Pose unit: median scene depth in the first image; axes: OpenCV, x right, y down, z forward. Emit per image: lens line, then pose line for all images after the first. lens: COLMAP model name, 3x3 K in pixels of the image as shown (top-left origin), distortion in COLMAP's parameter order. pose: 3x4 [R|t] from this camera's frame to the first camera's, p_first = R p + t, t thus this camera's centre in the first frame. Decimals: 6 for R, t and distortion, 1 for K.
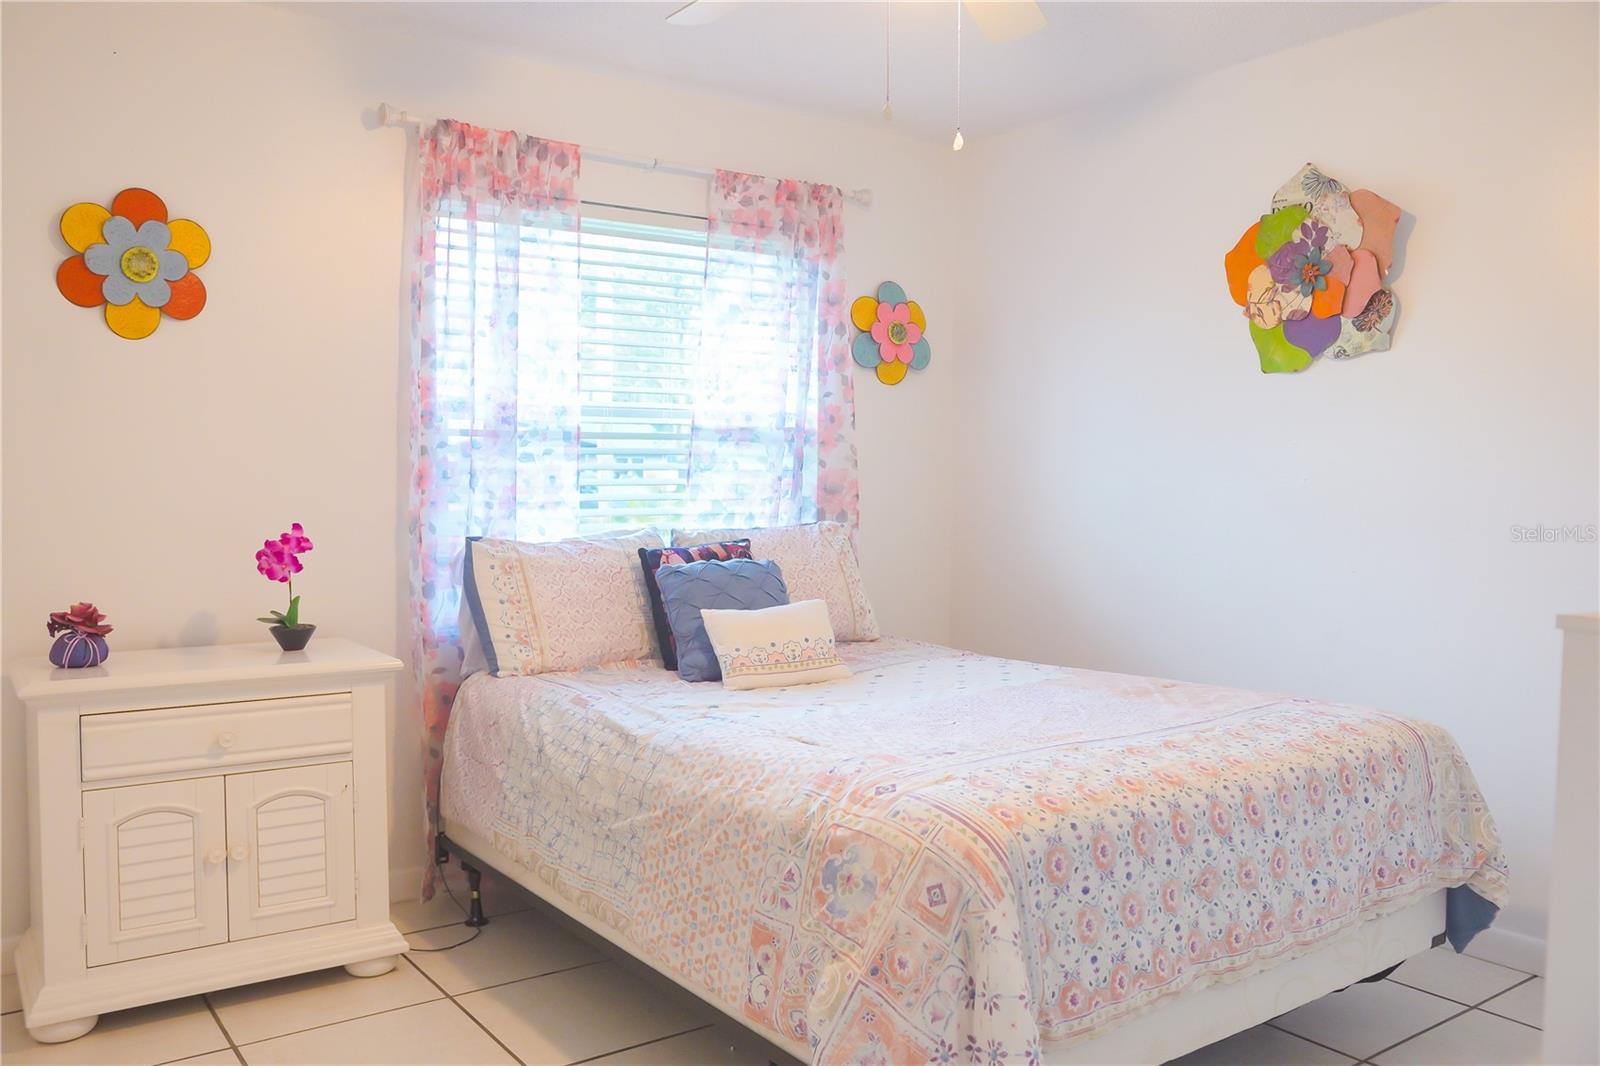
lens RADIAL K [[1328.7, 0, 771.1], [0, 1328.7, 523.7], [0, 0, 1]] dist [-0.092609, 0.090954]
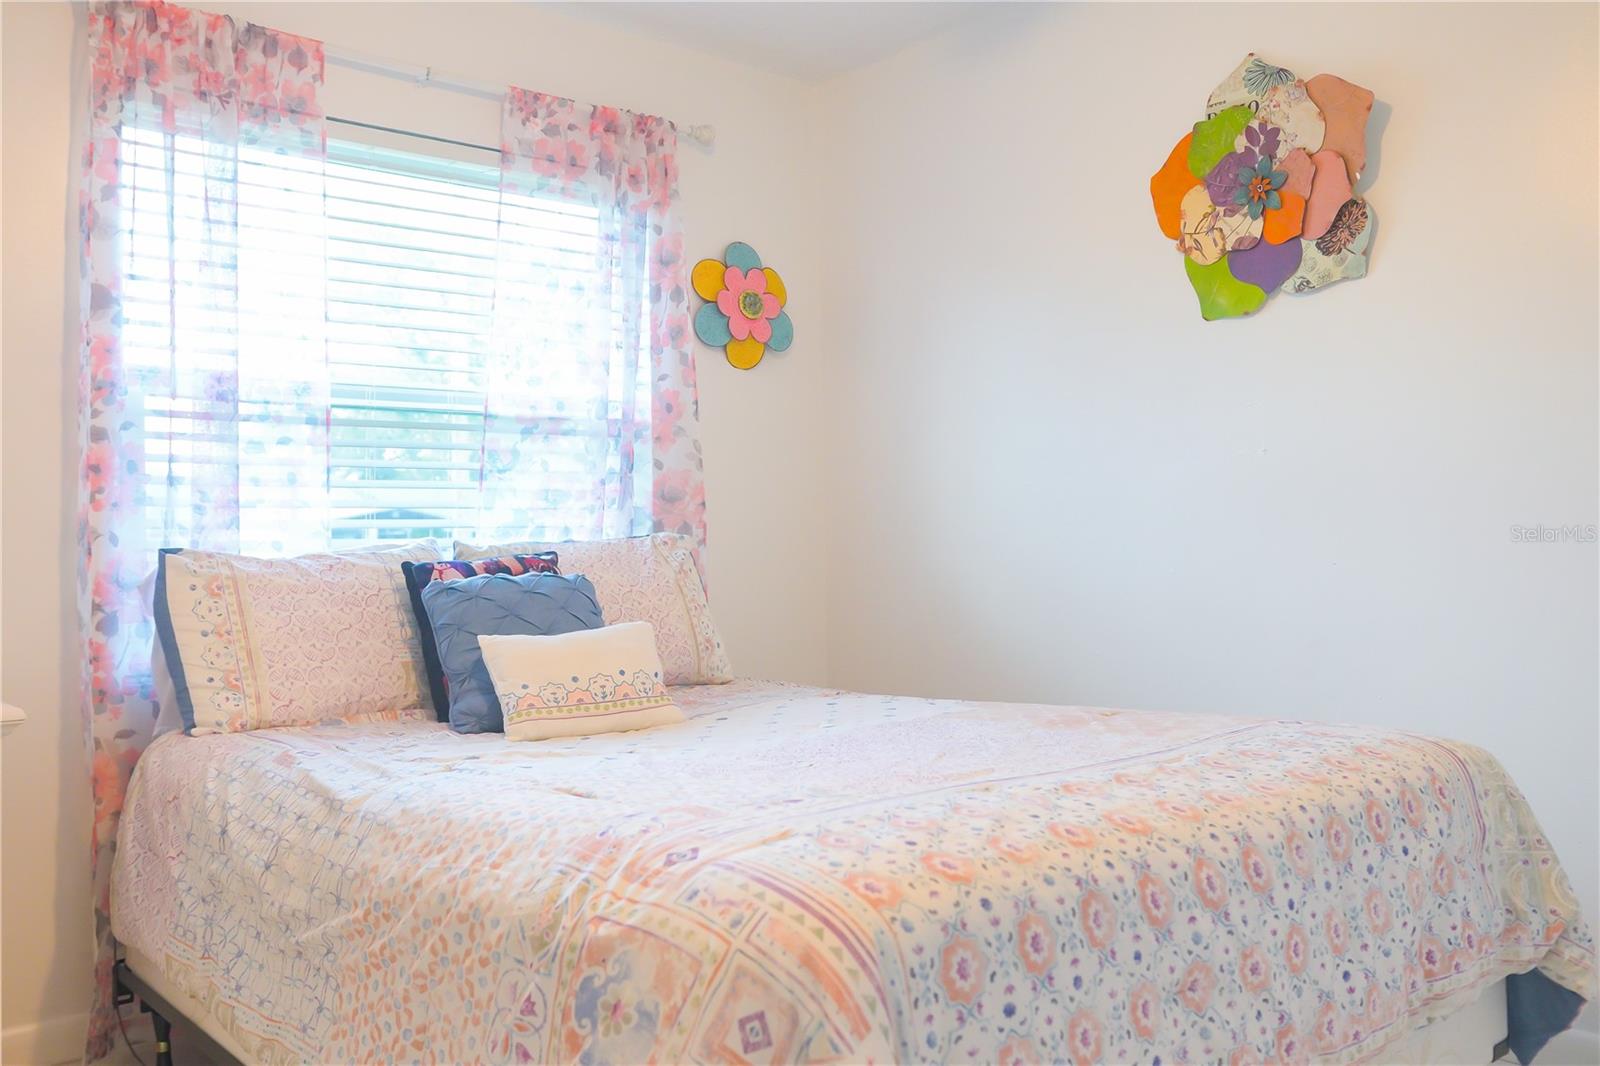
lens RADIAL K [[1375.1, 0, 784.5], [0, 1375.1, 536.0], [0, 0, 1]] dist [-0.075918, 0.088136]
pose [[0.996078, -0.022808, 0.085492, 0.064628], [0.027659, 0.998048, -0.056001, 0.069086], [-0.084048, 0.058146, 0.994764, 0.274868]]
